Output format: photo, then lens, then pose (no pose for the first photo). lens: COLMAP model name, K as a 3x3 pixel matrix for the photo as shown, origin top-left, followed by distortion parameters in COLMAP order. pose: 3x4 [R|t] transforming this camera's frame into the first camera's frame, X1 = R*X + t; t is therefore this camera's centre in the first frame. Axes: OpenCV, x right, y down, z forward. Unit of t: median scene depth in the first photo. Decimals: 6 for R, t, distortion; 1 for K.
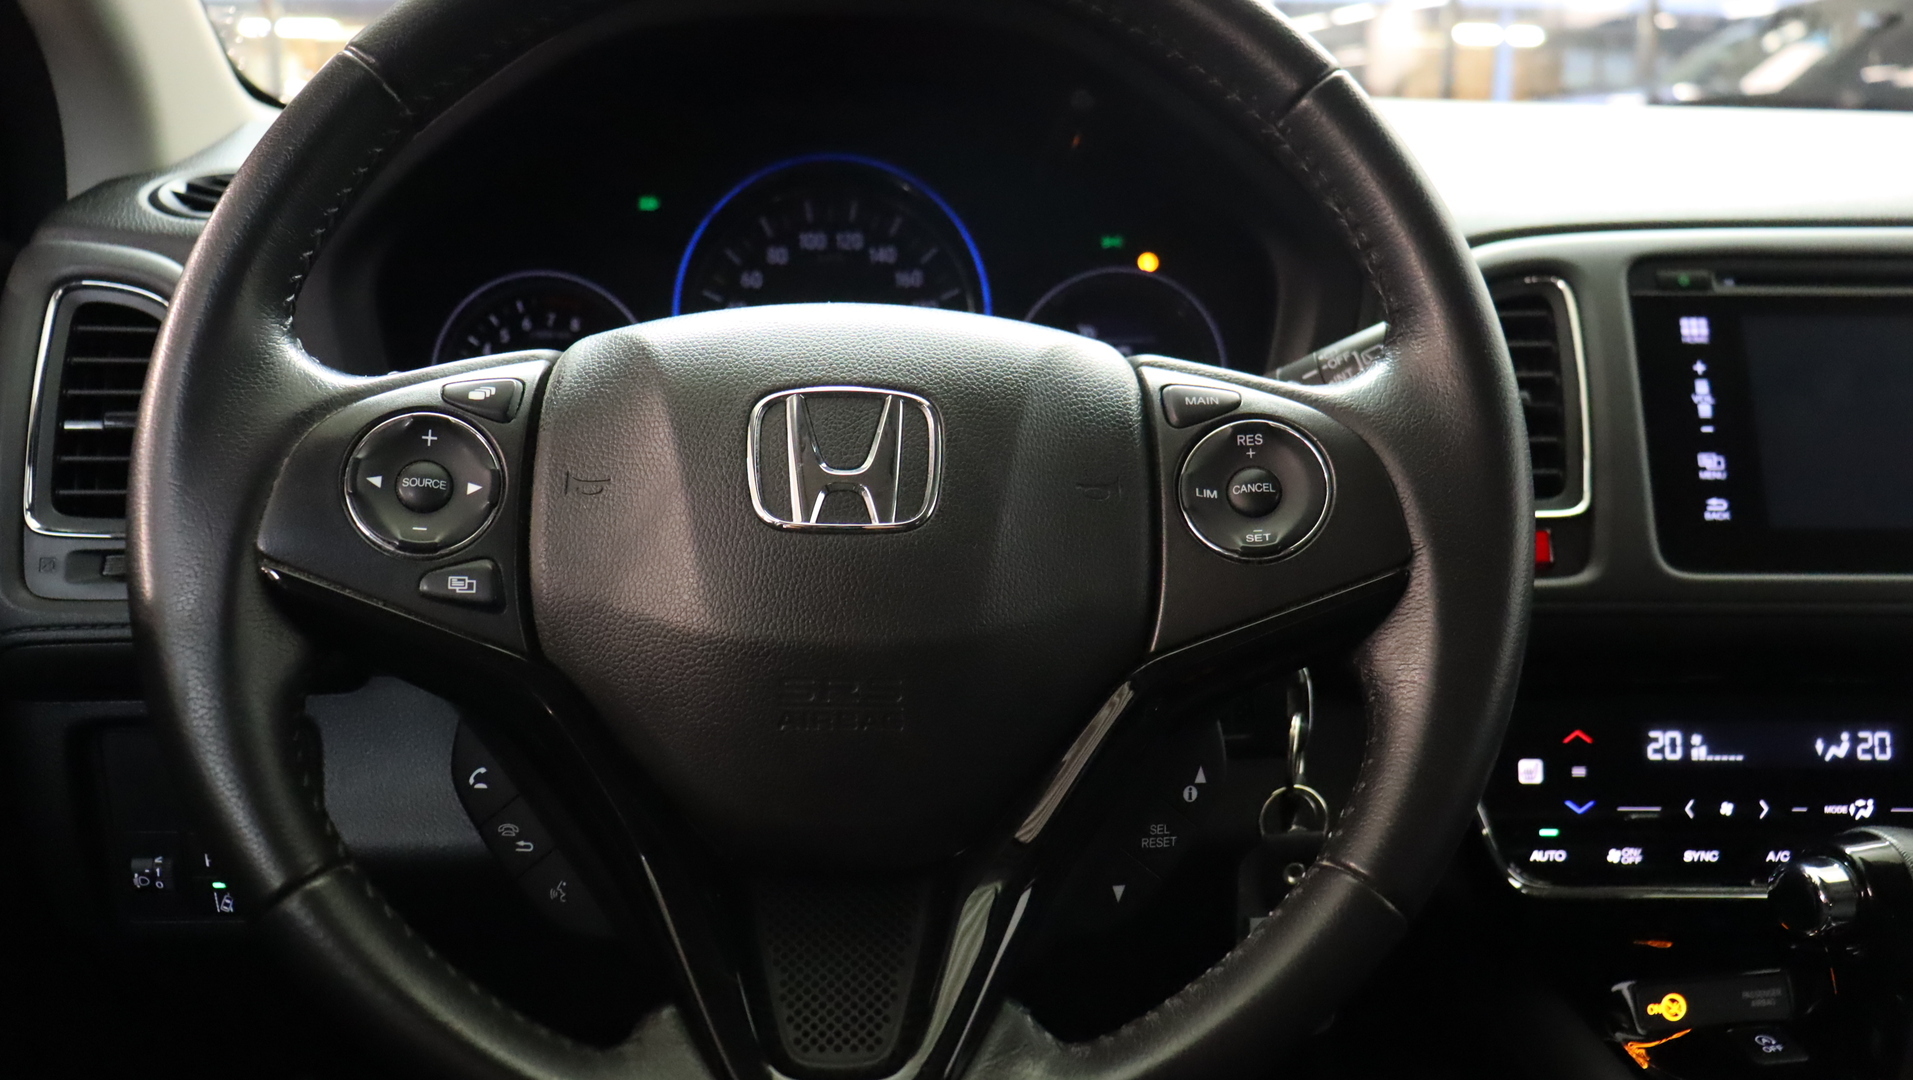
lens RADIAL K [[1569.1, 0, 968.0], [0, 1569.1, 530.8], [0, 0, 1]] dist [-0.171487, 0.119595]
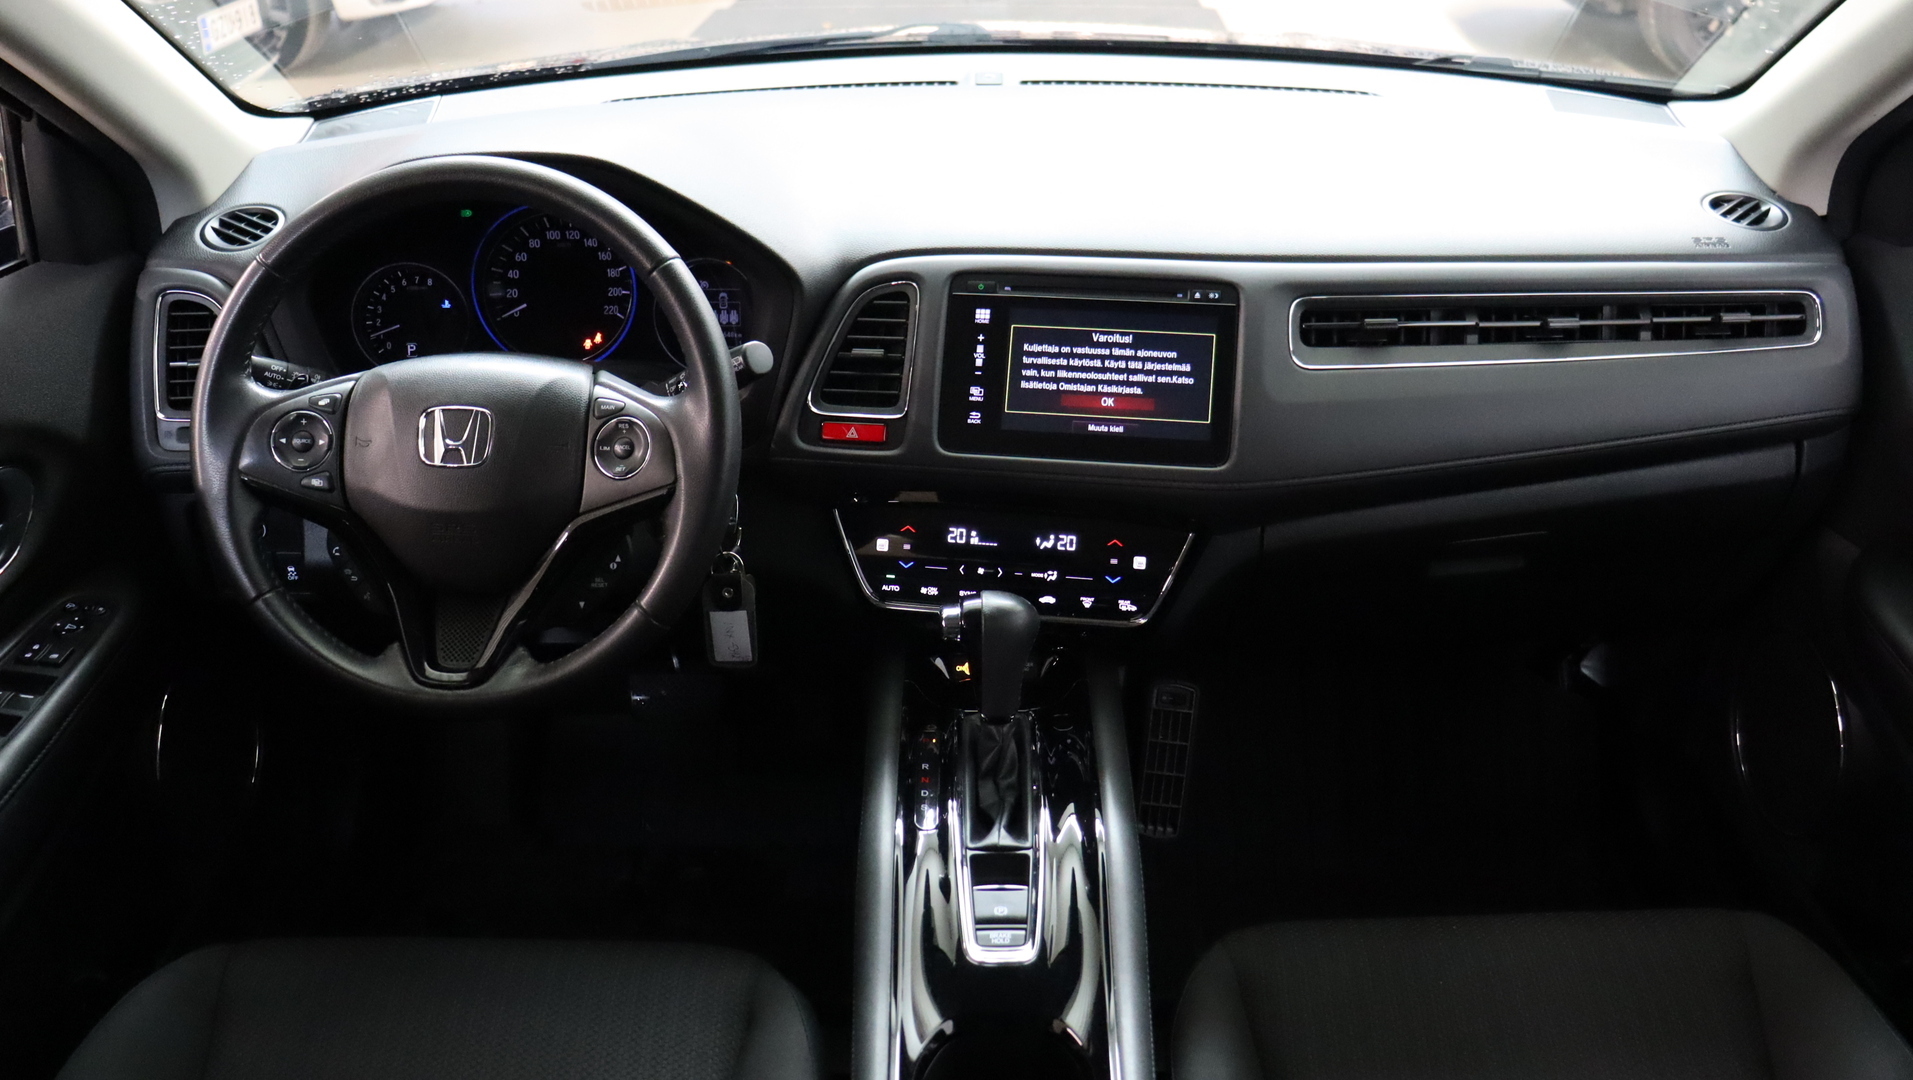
lens RADIAL K [[1569.1, 0, 950.4], [0, 1569.1, 547.3], [0, 0, 1]] dist [-0.171487, 0.119595]
pose [[0.994787, 0.038643, -0.094373, 0.688022], [-0.014205, 0.968910, 0.247007, -0.358222], [0.100984, -0.244379, 0.964407, -0.982672]]
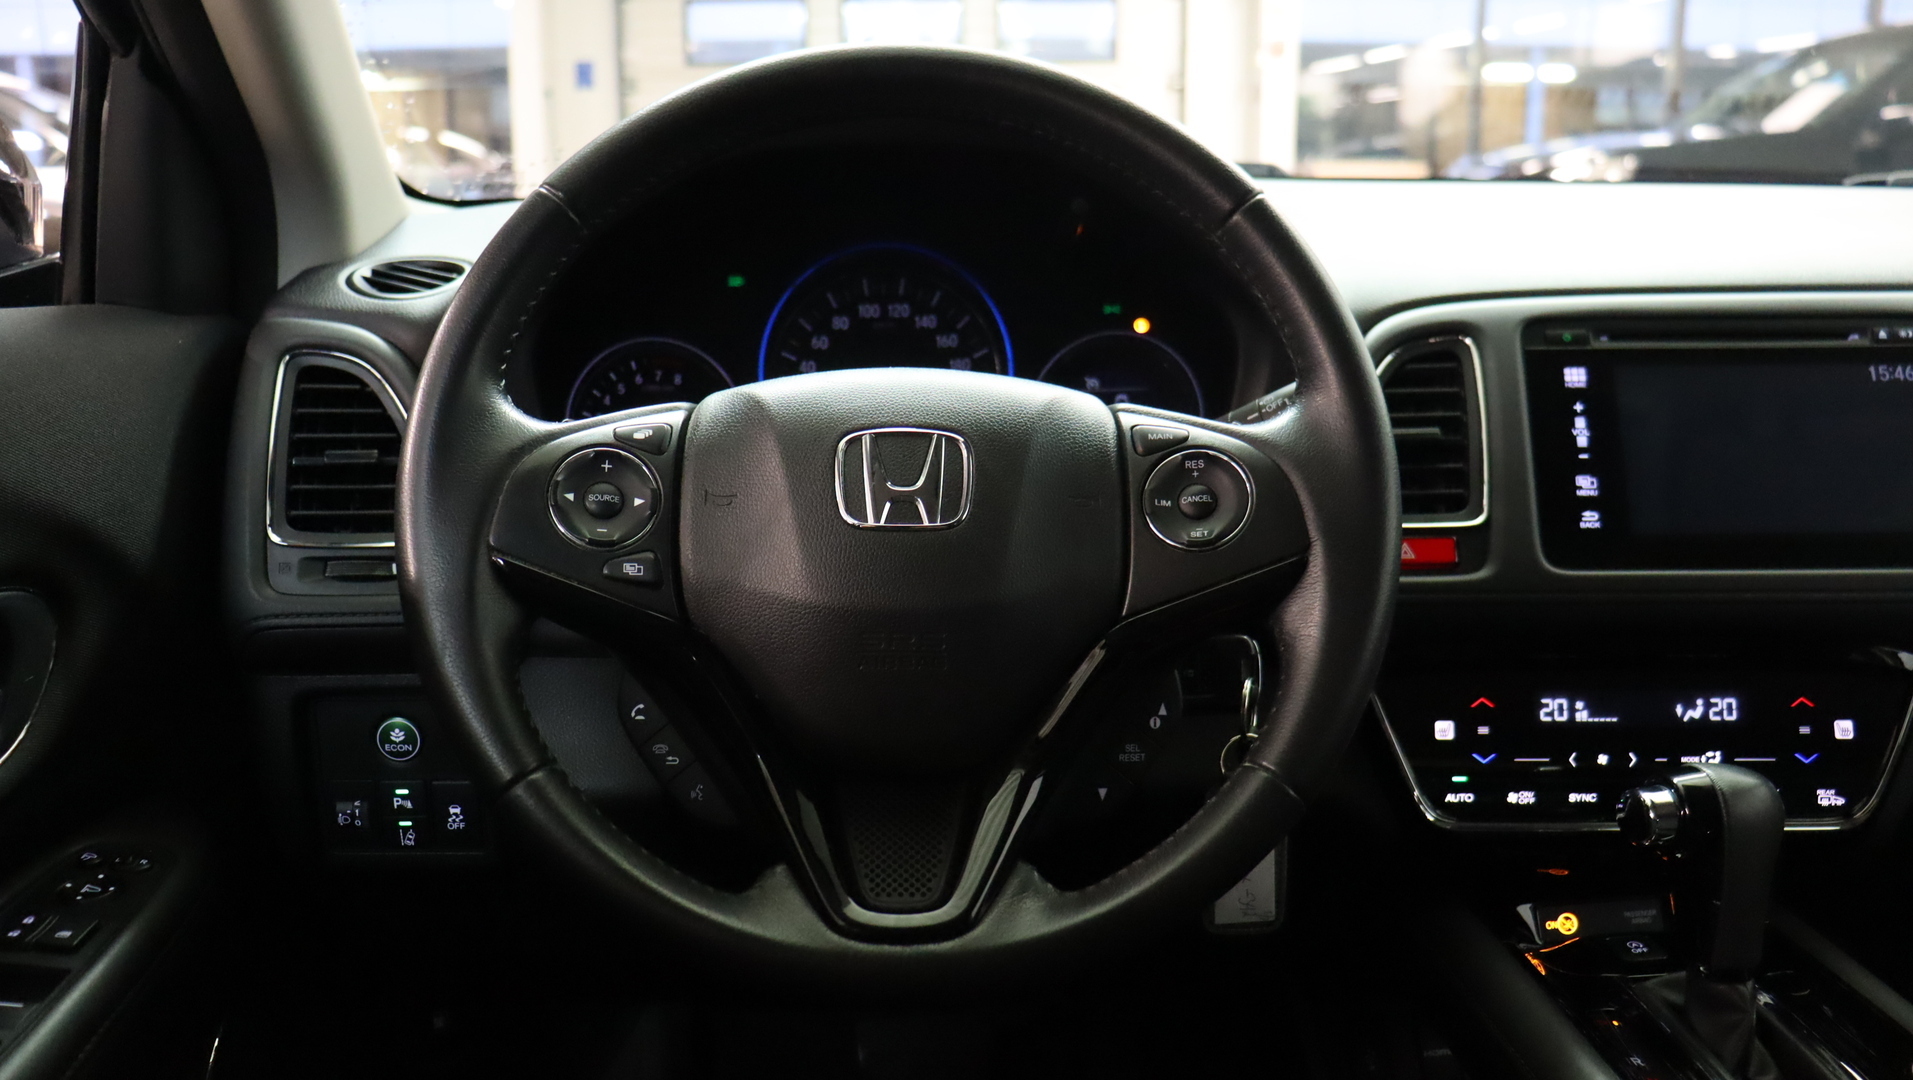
lens RADIAL K [[1569.1, 0, 961.9], [0, 1569.1, 540.8], [0, 0, 1]] dist [-0.171487, 0.119595]
pose [[0.999614, -0.005648, -0.027188, 0.008412], [0.005091, 0.999777, -0.020510, 0.027959], [0.027298, 0.020364, 0.999420, -0.294835]]
